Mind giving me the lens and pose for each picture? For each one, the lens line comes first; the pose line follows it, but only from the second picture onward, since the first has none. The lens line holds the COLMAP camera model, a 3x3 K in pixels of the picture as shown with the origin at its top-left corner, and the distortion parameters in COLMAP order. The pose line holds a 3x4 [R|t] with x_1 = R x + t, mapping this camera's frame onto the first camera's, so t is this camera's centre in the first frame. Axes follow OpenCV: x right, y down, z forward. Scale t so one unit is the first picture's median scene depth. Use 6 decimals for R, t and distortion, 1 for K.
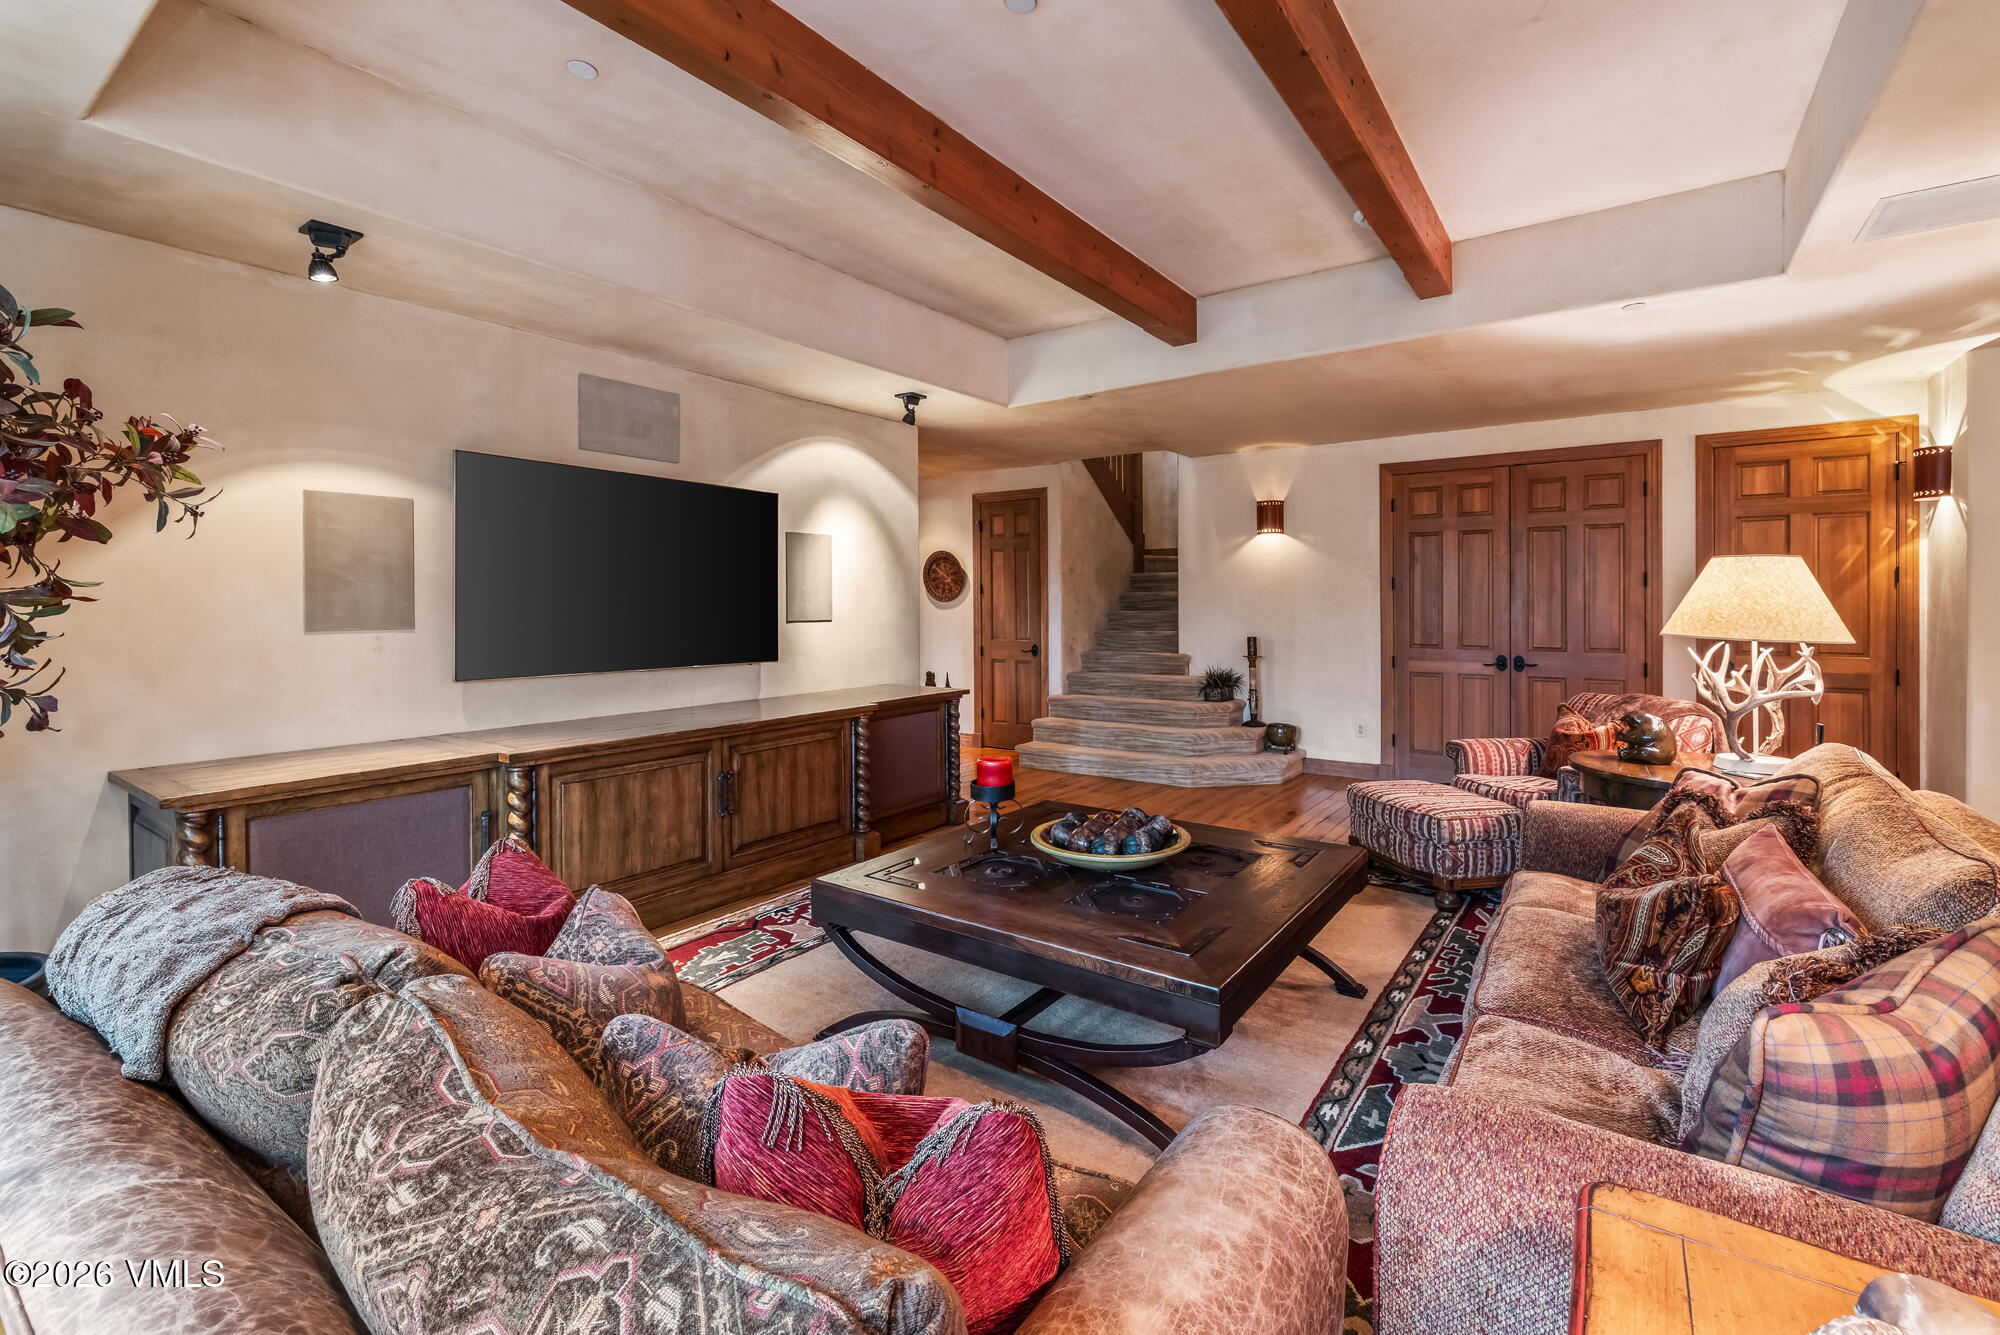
lens RADIAL K [[867.9, 0, 1004.9], [0, 867.9, 598.8], [0, 0, 1]] dist [-0.000804, 0.000020]
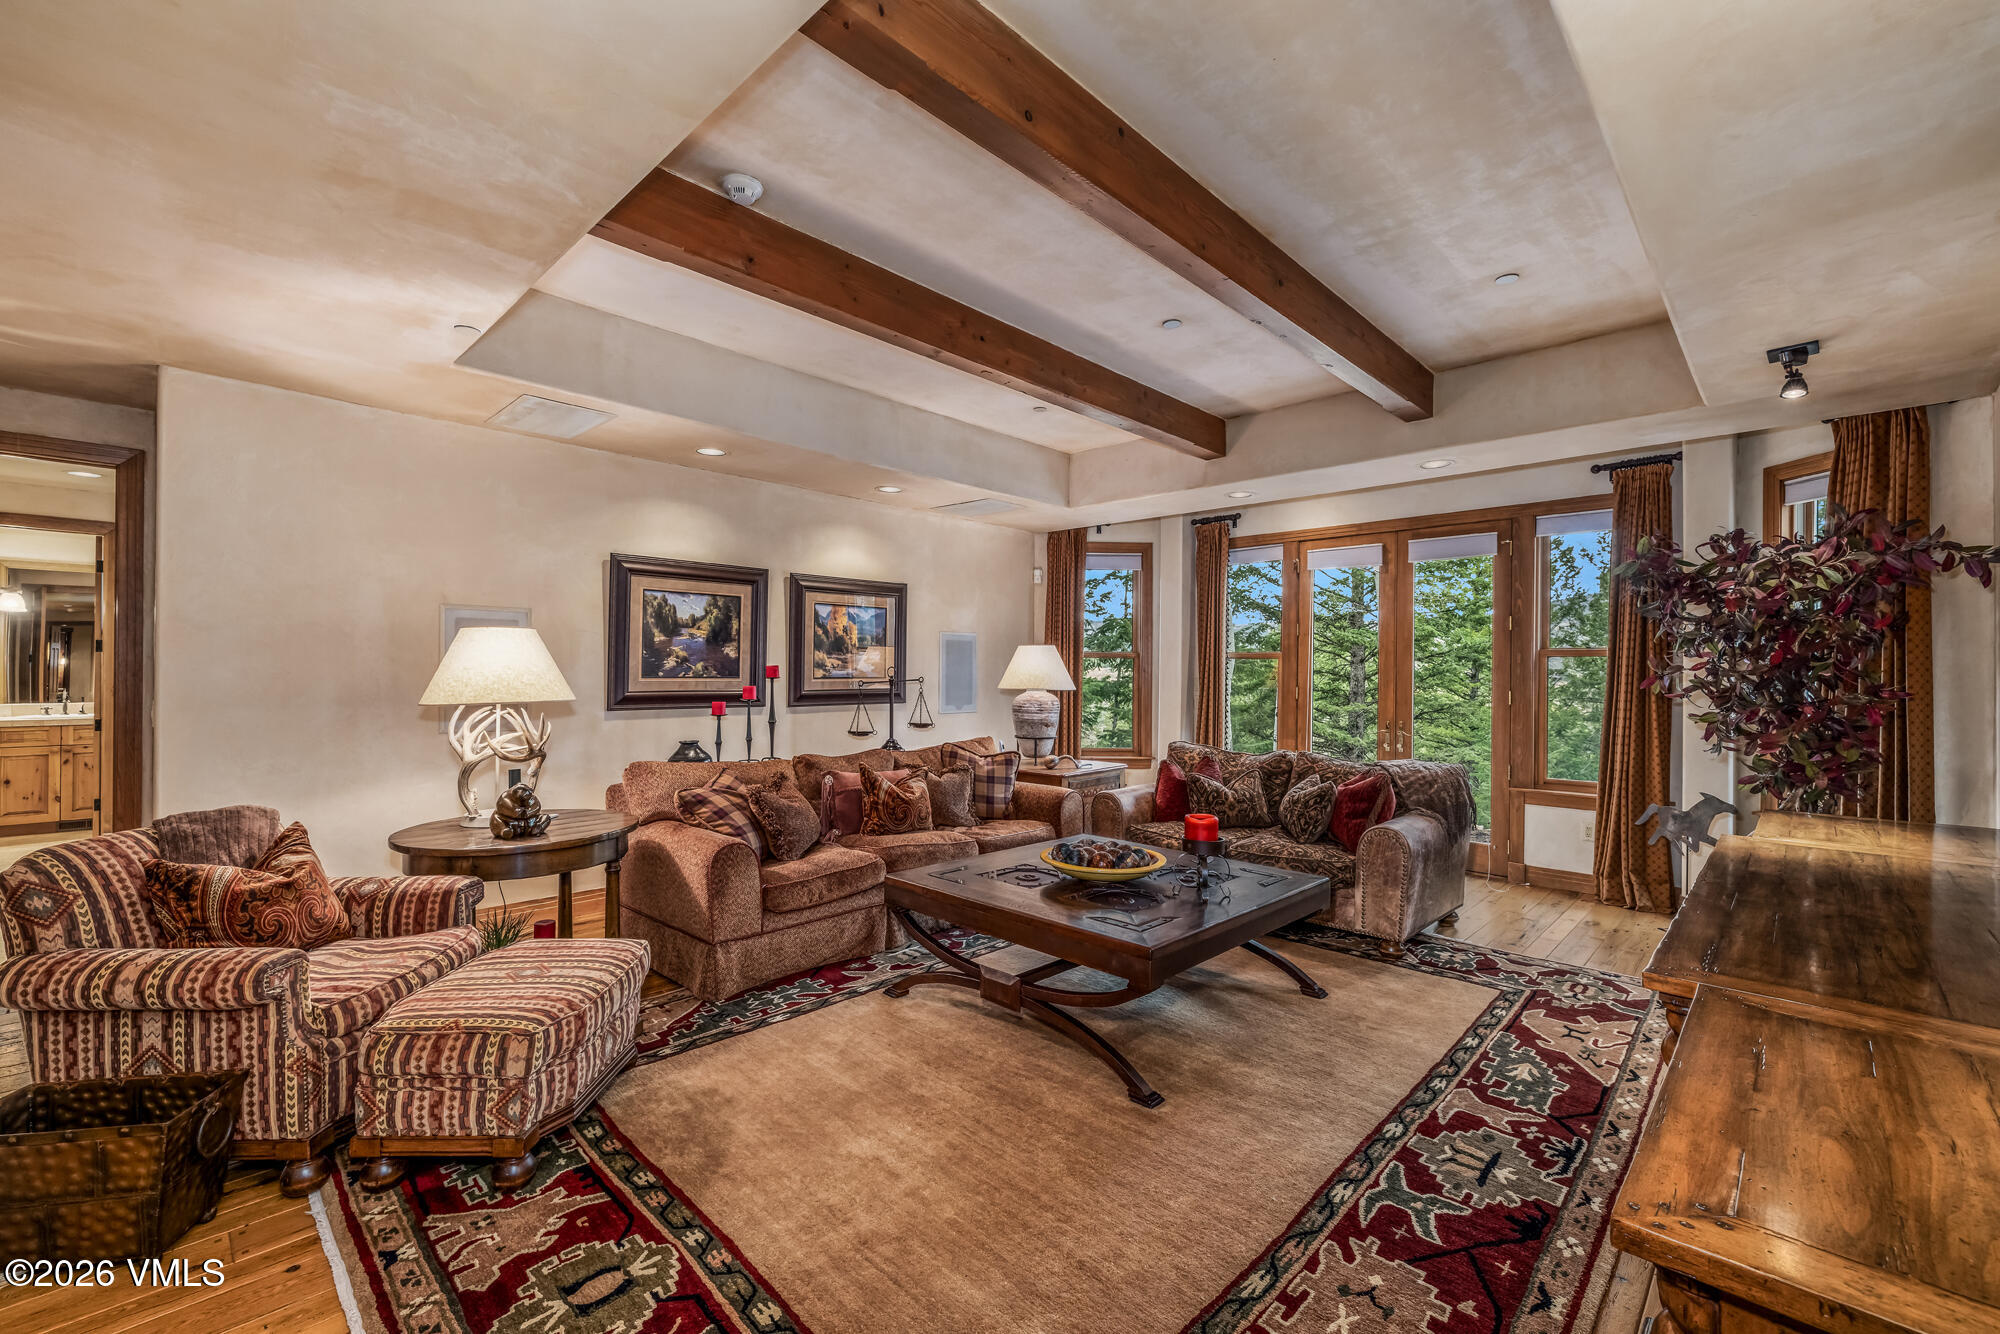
lens RADIAL K [[834.6, 0, 1000.0], [0, 834.6, 667.0], [0, 0, 1]] dist [-0.002290, 0.000094]
pose [[-0.988907, -0.003862, 0.148488, 0.067780], [-0.005452, 0.999932, -0.010304, 0.007431], [-0.148438, -0.010999, -0.988860, 1.684086]]
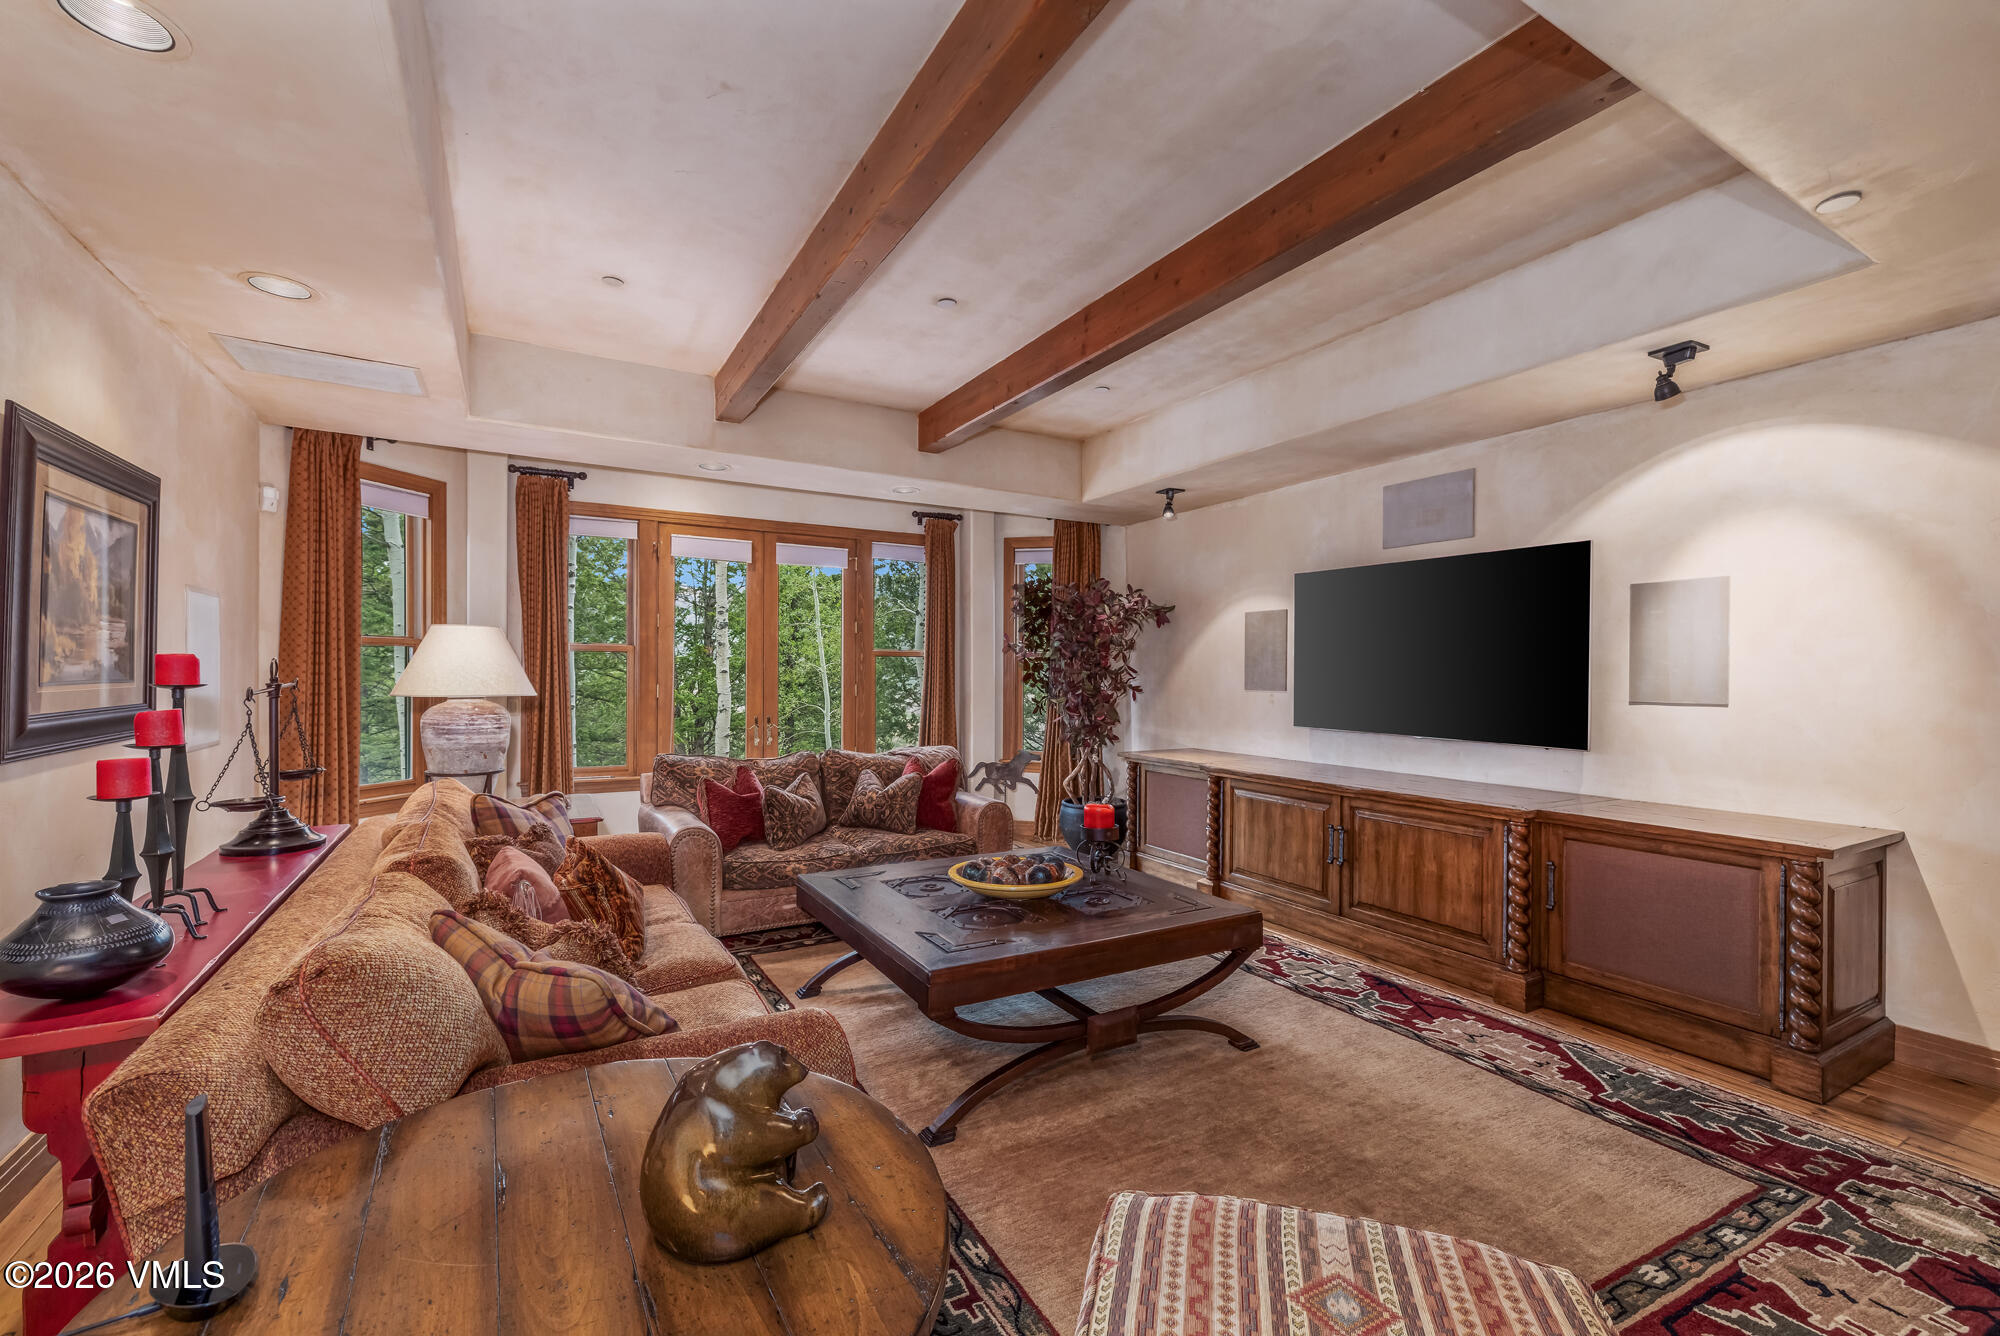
lens RADIAL K [[834.6, 0, 1000.0], [0, 834.6, 668.0], [0, 0, 1]] dist [-0.002290, 0.000094]
pose [[-0.416689, -0.005667, -0.909031, 0.875801], [-0.004120, 0.999982, -0.004346, 0.001738], [0.909040, 0.001934, -0.416705, 1.095351]]
